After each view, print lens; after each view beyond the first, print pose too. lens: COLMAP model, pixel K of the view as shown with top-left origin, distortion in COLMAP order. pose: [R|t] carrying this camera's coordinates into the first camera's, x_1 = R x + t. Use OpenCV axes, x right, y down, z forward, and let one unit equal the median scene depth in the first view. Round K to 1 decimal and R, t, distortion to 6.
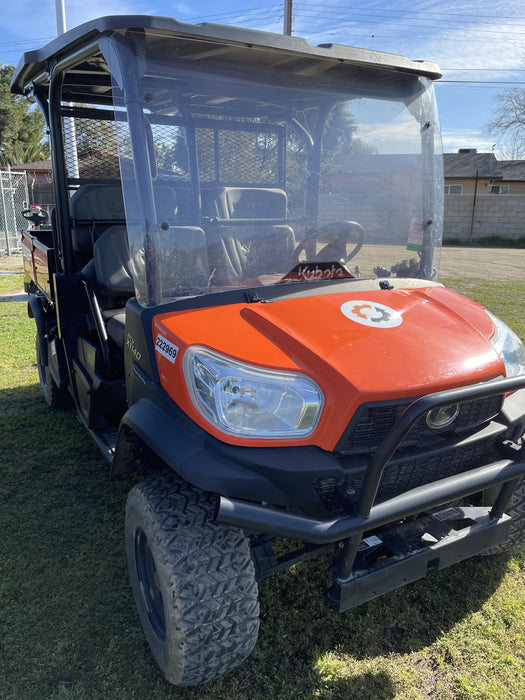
lens RADIAL K [[532.9, 0, 264.2], [0, 532.9, 356.4], [0, 0, 1]] dist [0.093301, -0.115754]
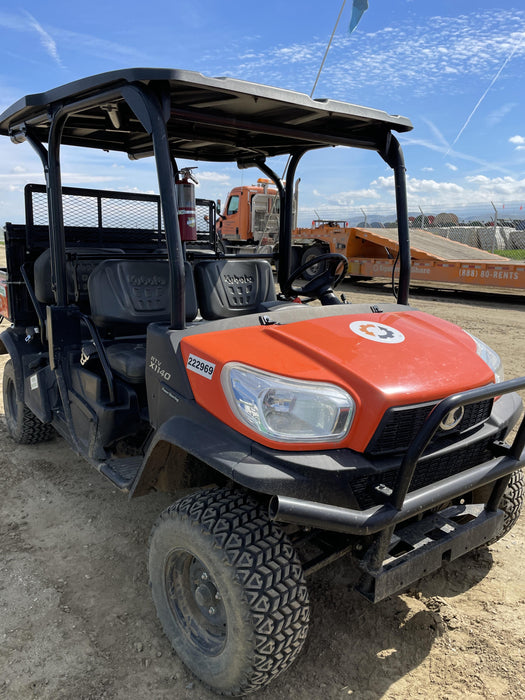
lens RADIAL K [[532.9, 0, 264.2], [0, 532.9, 356.4], [0, 0, 1]] dist [0.093301, -0.115754]
pose [[0.991632, -0.027831, 0.126060, -0.176998], [0.036888, 0.996858, -0.070089, 0.041438], [-0.123713, 0.074152, 0.989544, -0.073847]]
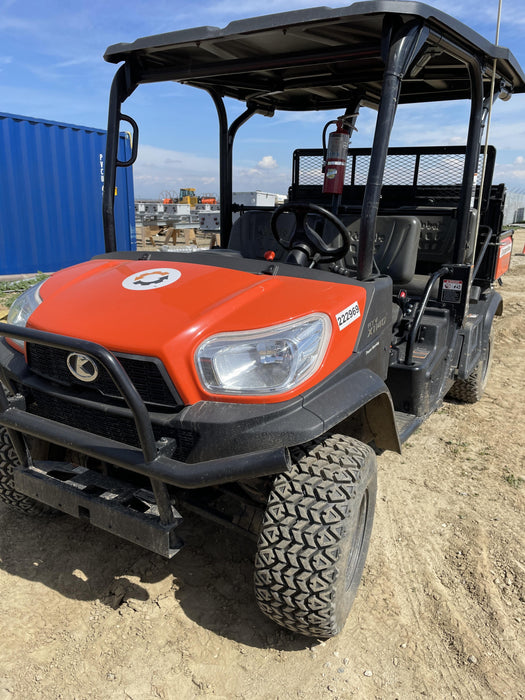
lens RADIAL K [[531.7, 0, 264.8], [0, 531.7, 348.6], [0, 0, 1]] dist [0.093589, -0.122115]
pose [[0.502579, 0.226387, -0.834364, 1.171932], [-0.257469, 0.960507, 0.105527, -0.110848], [0.825303, 0.161787, 0.541018, 0.608643]]
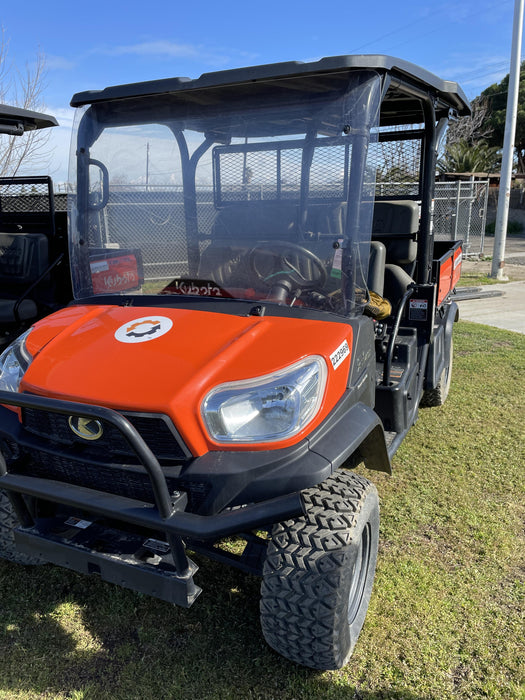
lens RADIAL K [[531.7, 0, 264.8], [0, 531.7, 348.6], [0, 0, 1]] dist [0.093589, -0.122115]
pose [[0.589193, 0.180562, -0.787559, 1.142223], [-0.196258, 0.977502, 0.077285, -0.164108], [0.783795, 0.109029, 0.611374, 0.516829]]
